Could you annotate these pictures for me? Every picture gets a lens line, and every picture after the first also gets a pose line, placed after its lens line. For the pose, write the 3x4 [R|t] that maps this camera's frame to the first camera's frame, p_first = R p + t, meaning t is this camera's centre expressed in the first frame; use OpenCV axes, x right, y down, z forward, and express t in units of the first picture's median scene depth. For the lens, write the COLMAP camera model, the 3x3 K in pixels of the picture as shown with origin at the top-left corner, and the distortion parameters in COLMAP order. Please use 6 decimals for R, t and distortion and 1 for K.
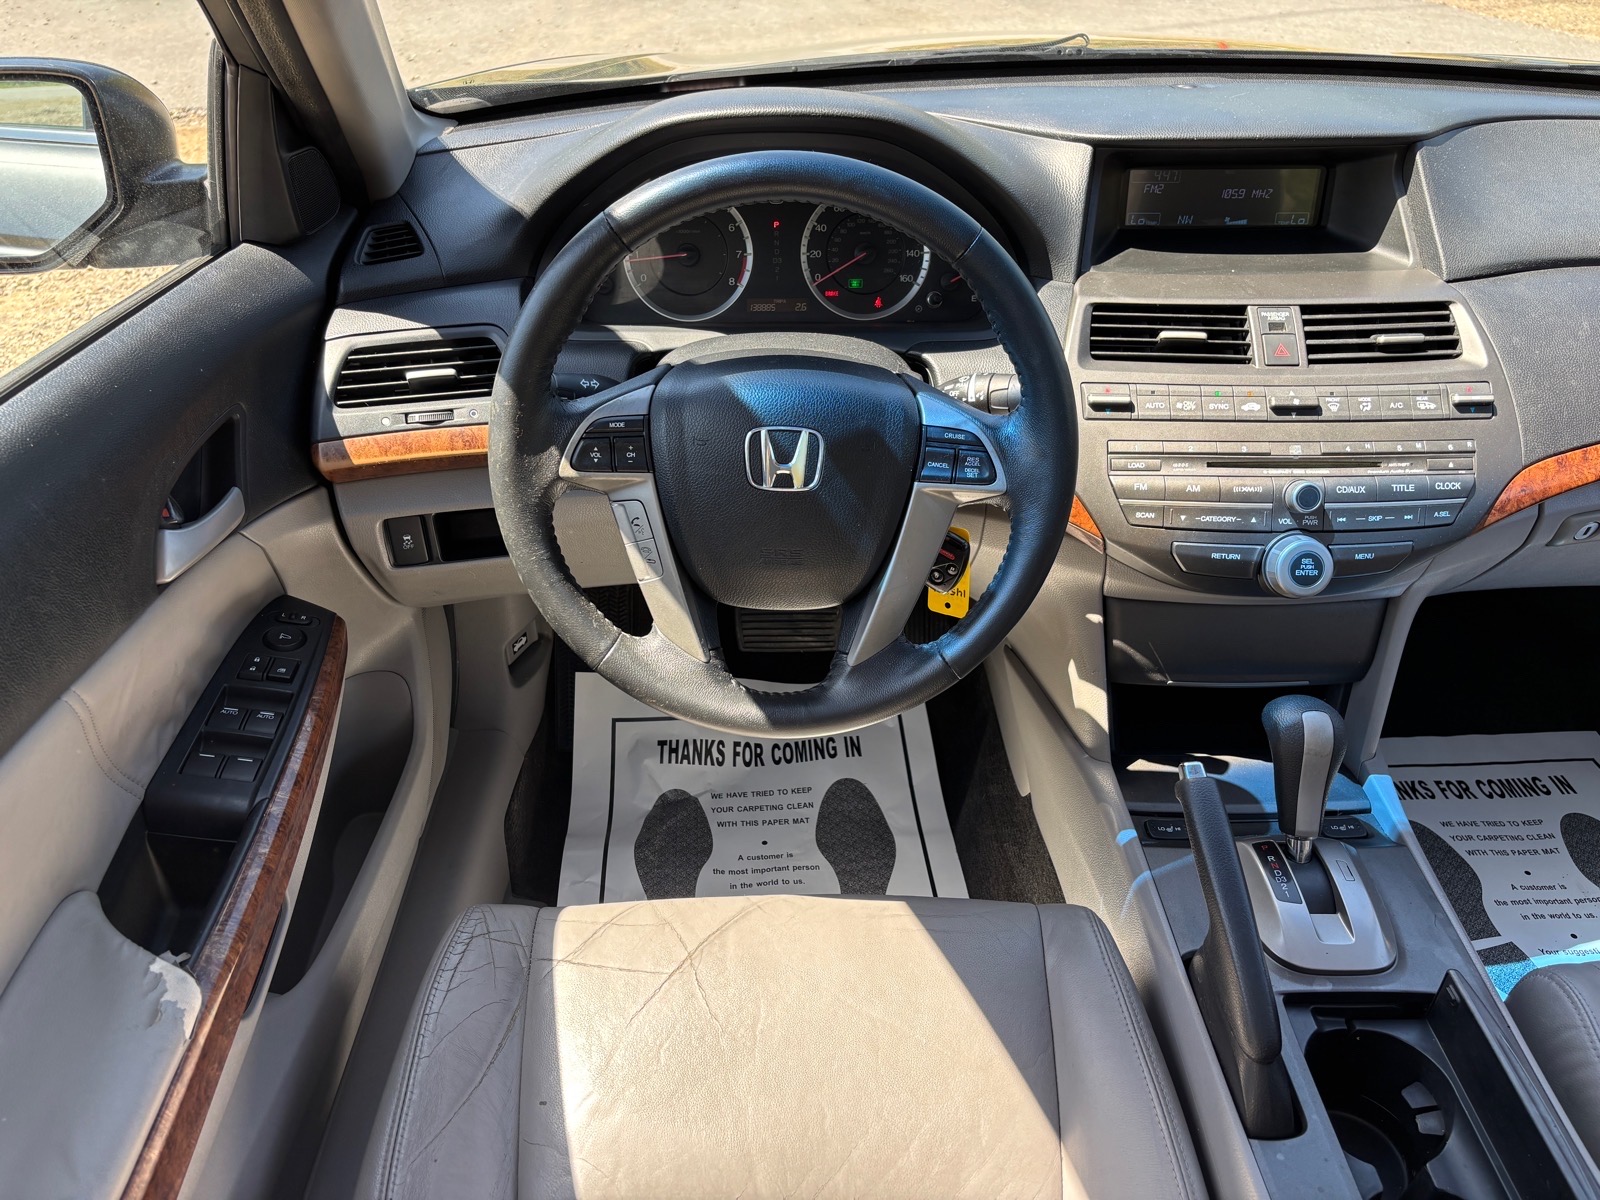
lens RADIAL K [[1235.9, 0, 786.8], [0, 1235.9, 597.0], [0, 0, 1]] dist [0.020491, -0.017233]
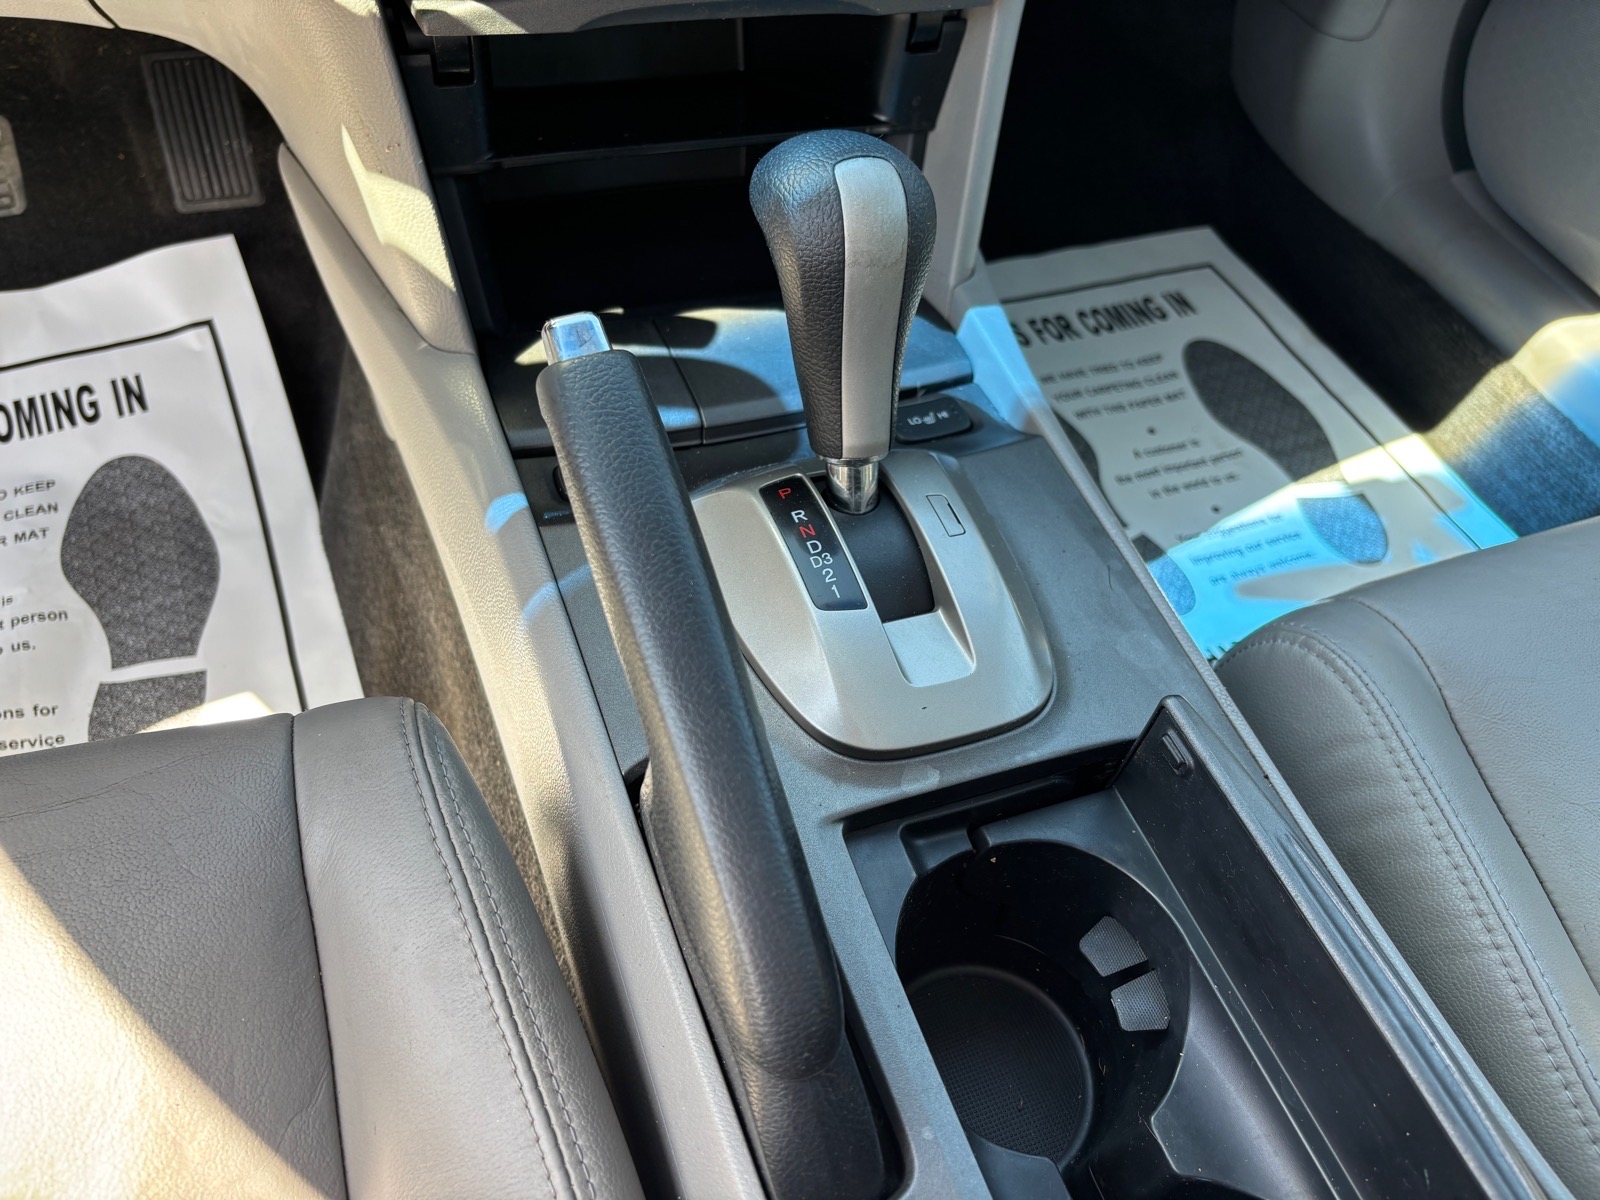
lens RADIAL K [[1235.9, 0, 783.8], [0, 1235.9, 600.1], [0, 0, 1]] dist [0.020491, -0.017233]
pose [[0.937185, -0.194403, 0.289640, 0.237929], [0.096709, 0.942564, 0.319720, 0.090390], [-0.335159, -0.271626, 0.902157, 0.559031]]
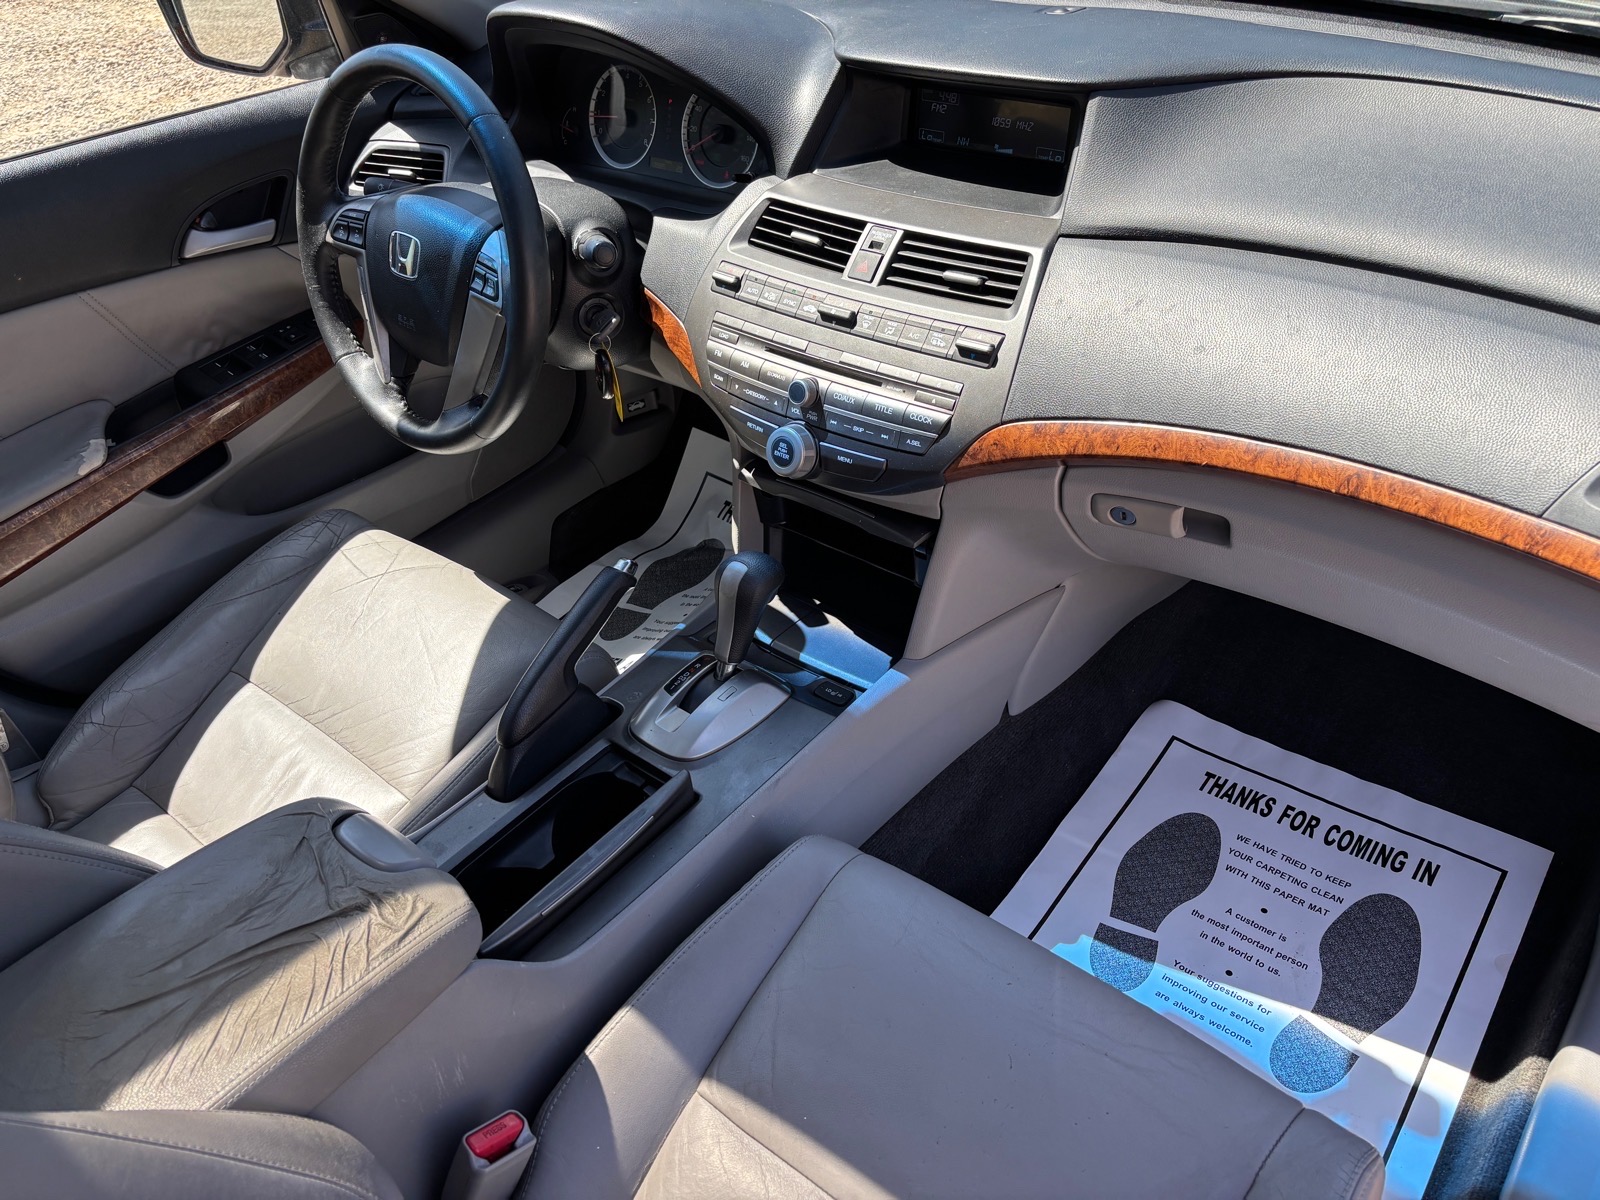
lens RADIAL K [[1235.9, 0, 801.8], [0, 1235.9, 610.6], [0, 0, 1]] dist [0.020491, -0.017233]
pose [[0.749046, 0.347636, -0.563985, 1.107616], [-0.274133, 0.937613, 0.213853, -0.132228], [0.603143, -0.005579, 0.797614, 0.068672]]
